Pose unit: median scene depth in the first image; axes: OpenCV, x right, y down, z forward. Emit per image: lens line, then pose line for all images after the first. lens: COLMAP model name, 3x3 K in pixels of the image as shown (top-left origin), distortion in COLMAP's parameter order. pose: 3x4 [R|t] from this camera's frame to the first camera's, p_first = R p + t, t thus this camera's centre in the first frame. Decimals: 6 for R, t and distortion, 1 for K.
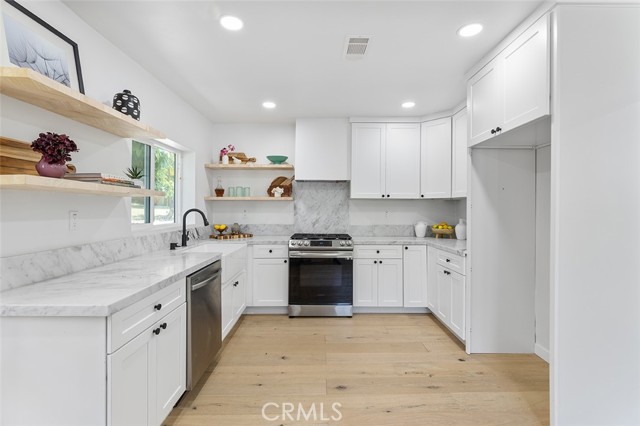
lens RADIAL K [[292.8, 0, 319.3], [0, 292.8, 209.2], [0, 0, 1]] dist [-0.000902, 0.000215]
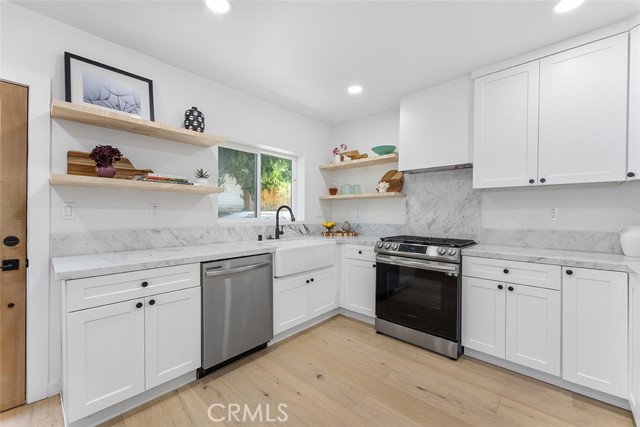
lens RADIAL K [[258.9, 0, 320.4], [0, 258.9, 215.9], [0, 0, 1]] dist [0.001201, 0.000017]
pose [[0.728995, 0.006091, -0.684491, 0.290193], [-0.004213, 0.999981, 0.004411, 0.028233], [0.684506, -0.000332, 0.729008, 0.336027]]
